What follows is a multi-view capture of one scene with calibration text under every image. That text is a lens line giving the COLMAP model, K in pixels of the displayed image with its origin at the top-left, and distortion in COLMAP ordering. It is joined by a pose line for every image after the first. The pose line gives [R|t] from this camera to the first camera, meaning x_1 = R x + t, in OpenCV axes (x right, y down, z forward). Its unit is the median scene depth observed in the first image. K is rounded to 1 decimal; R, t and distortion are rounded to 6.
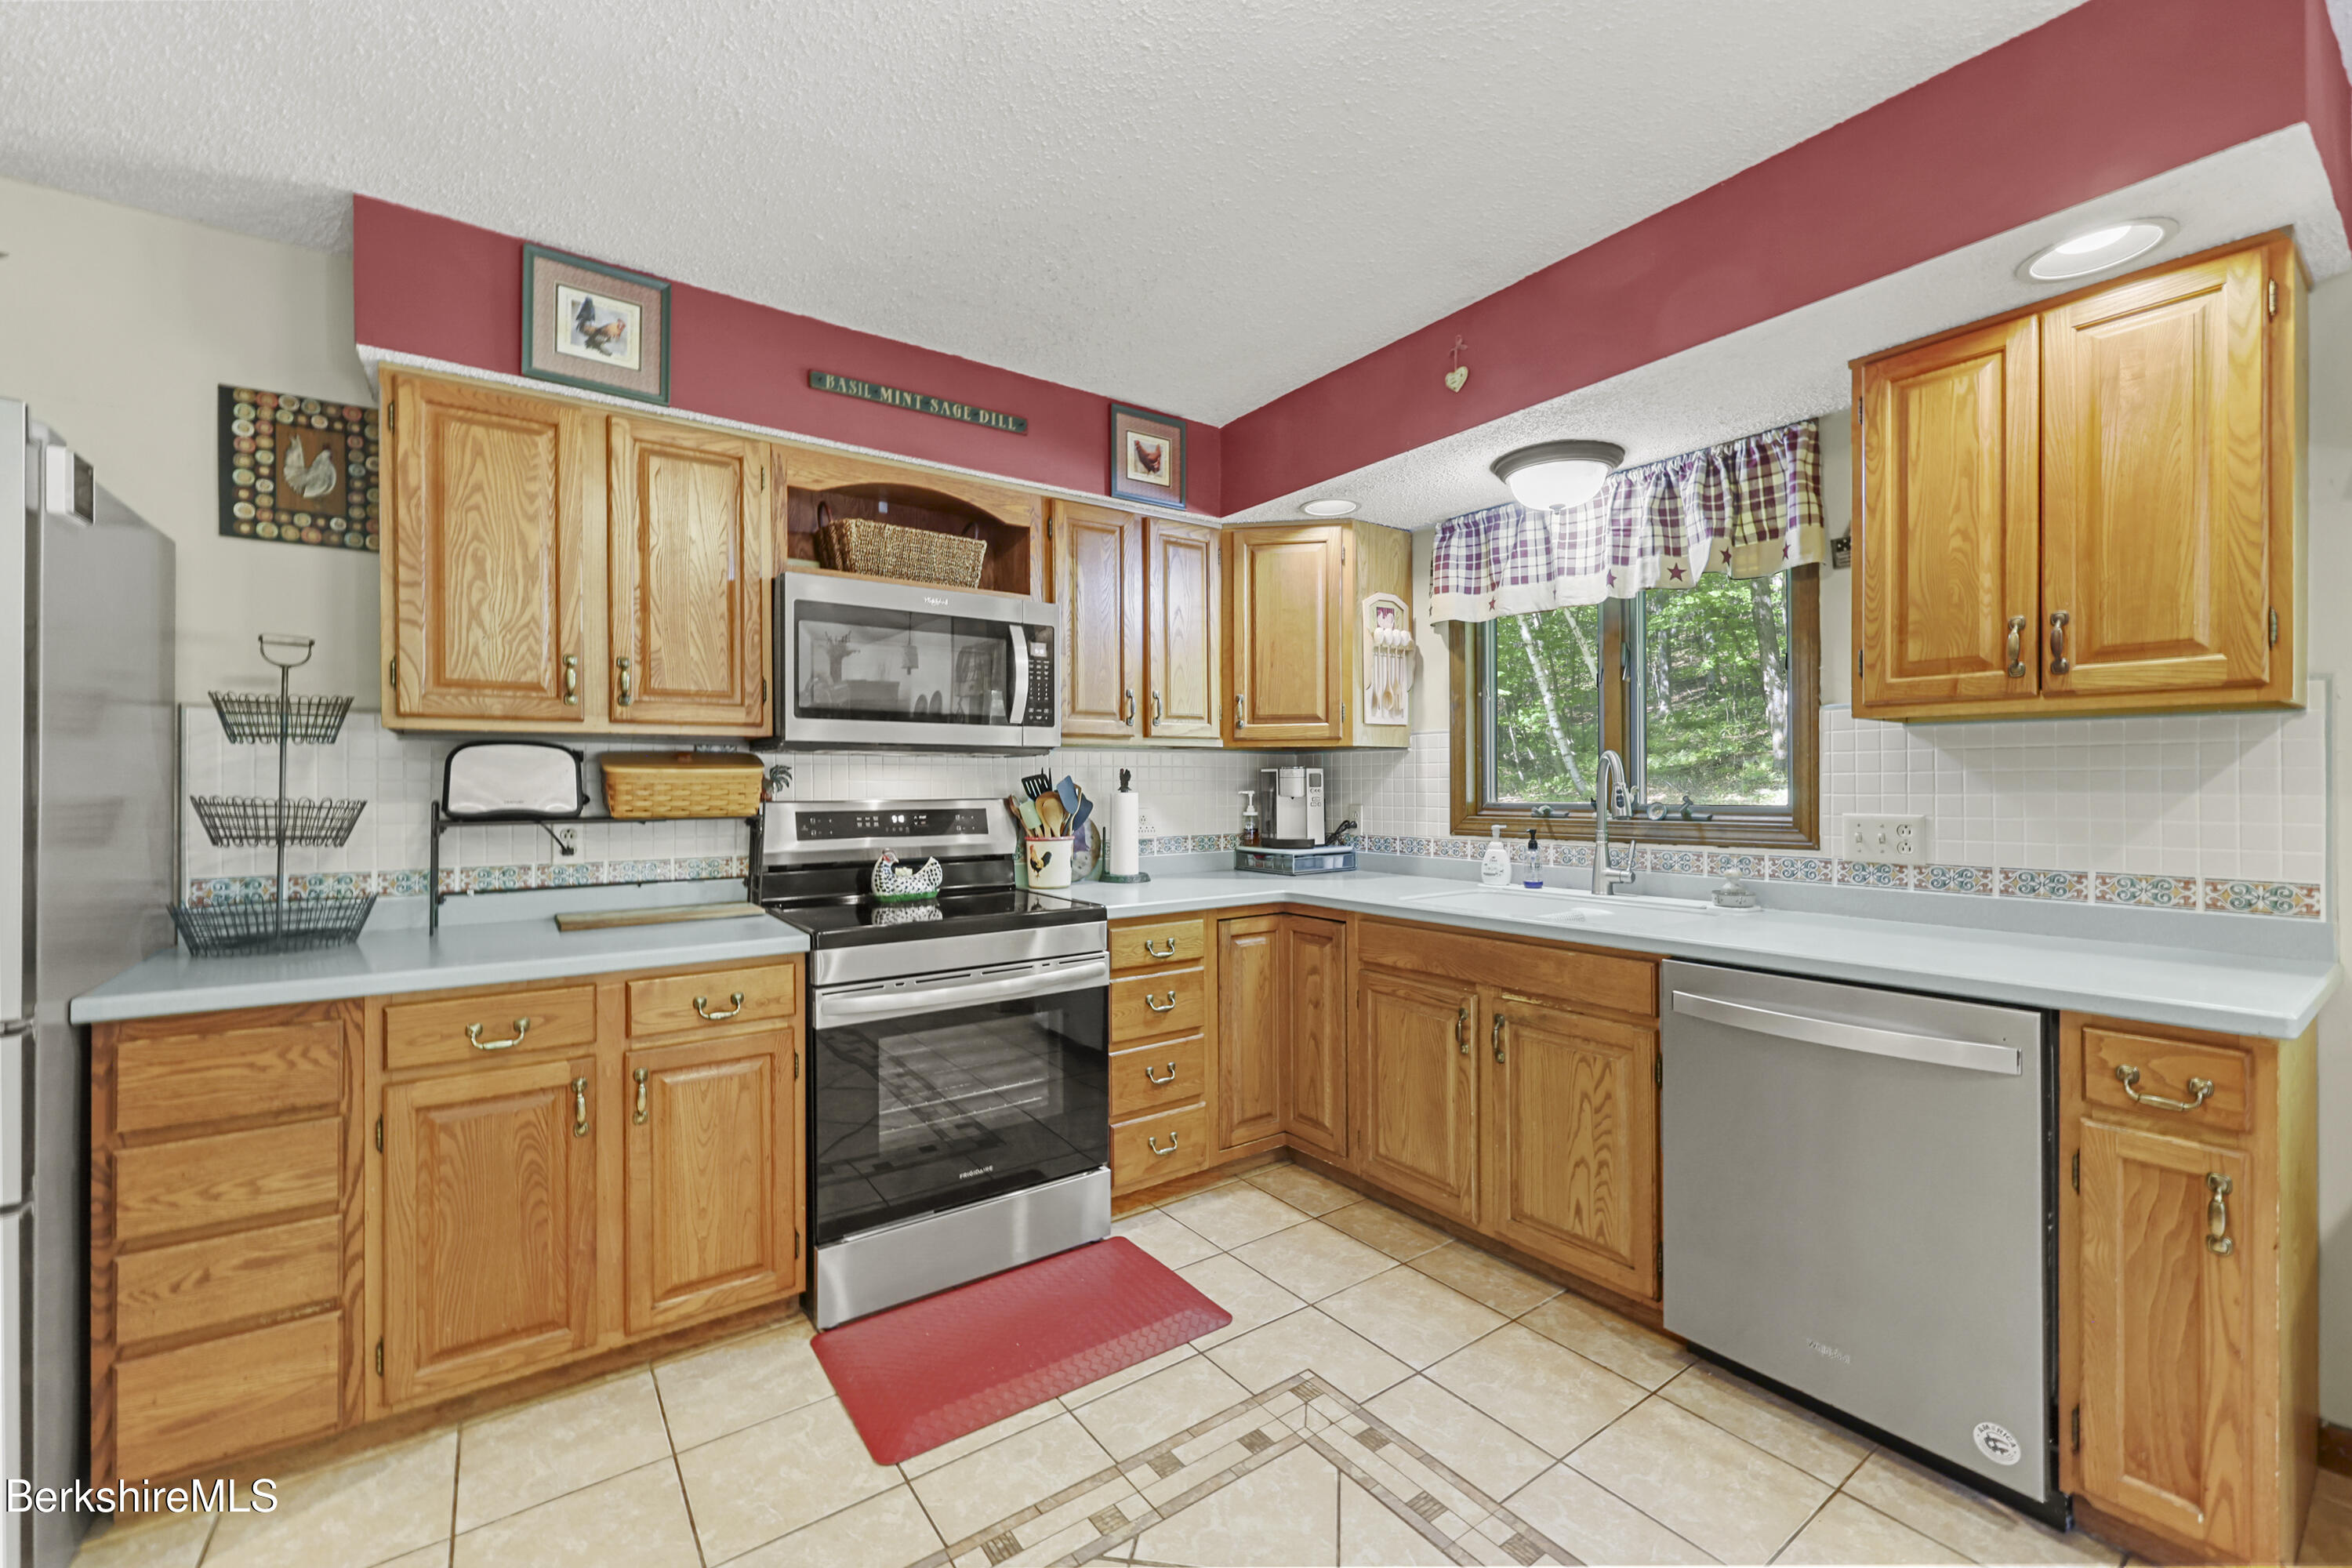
lens RADIAL K [[954.4, 0, 1181.2], [0, 954.4, 781.9], [0, 0, 1]] dist [-0.000938, 0.000086]
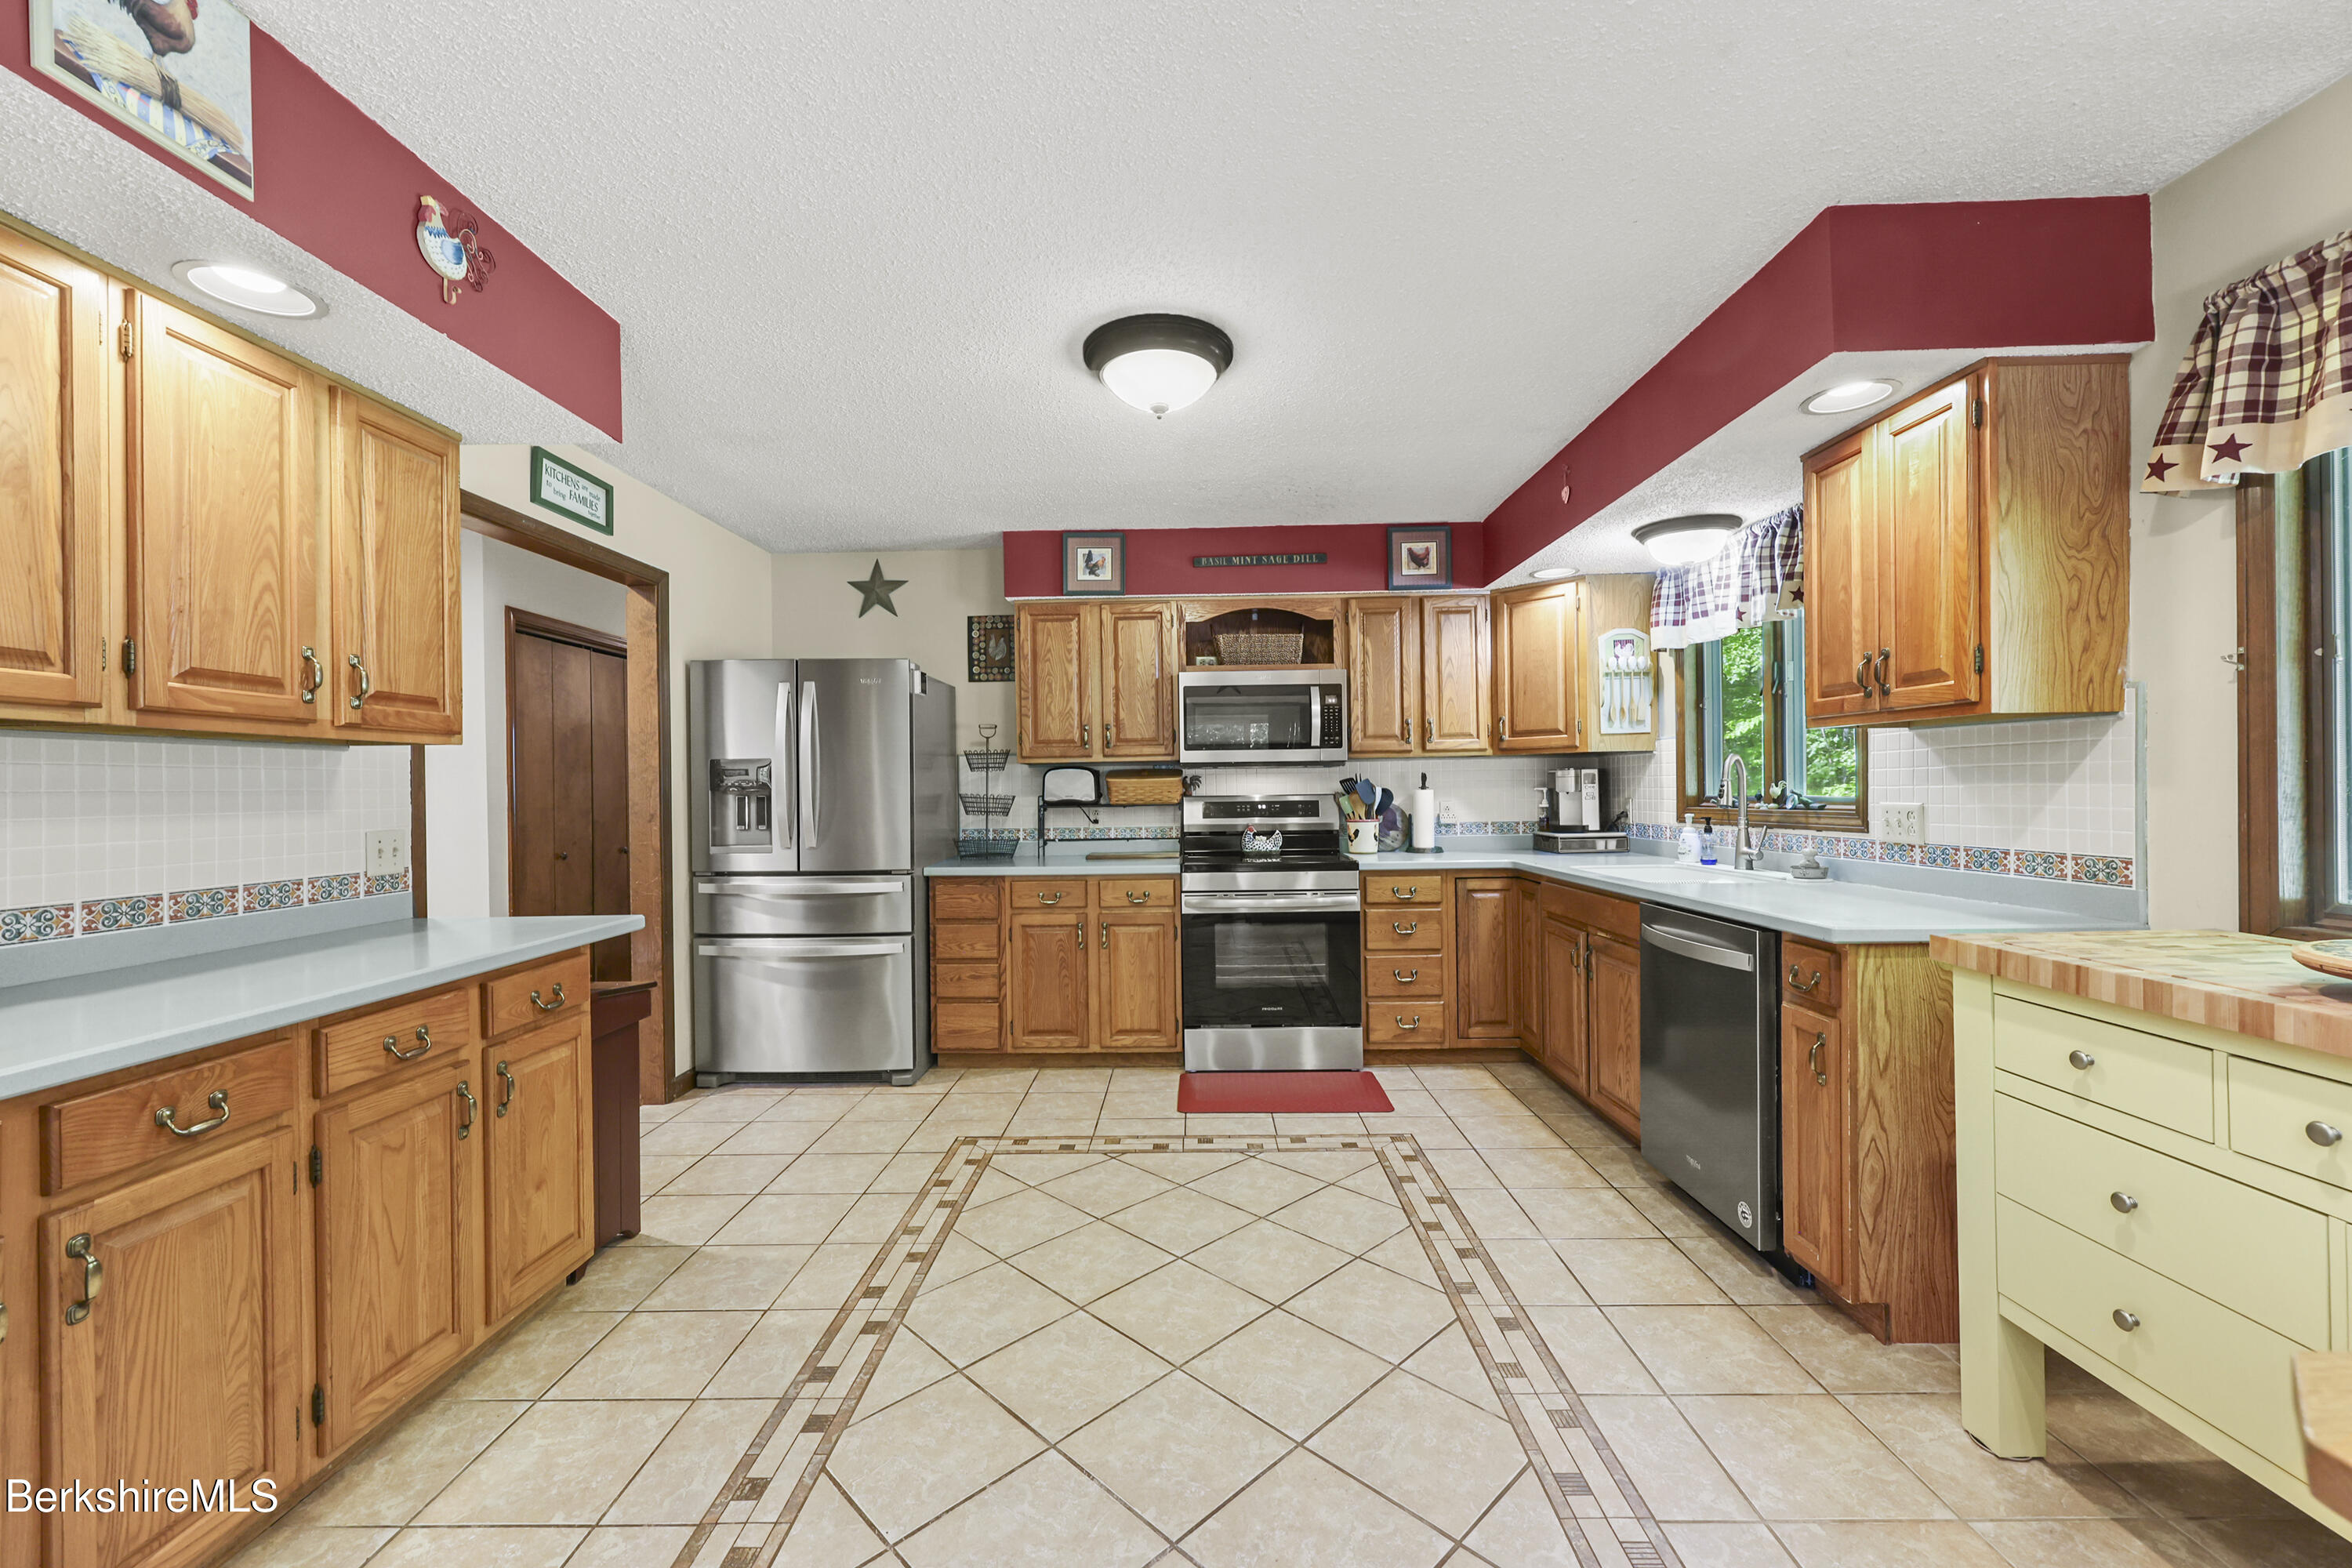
lens RADIAL K [[954.4, 0, 1182.6], [0, 954.4, 791.8], [0, 0, 1]] dist [-0.000938, 0.000086]
pose [[0.803256, -0.005815, -0.595606, 0.680920], [0.013035, 0.999884, 0.007817, -0.001338], [0.595491, -0.014043, 0.803239, -0.481074]]
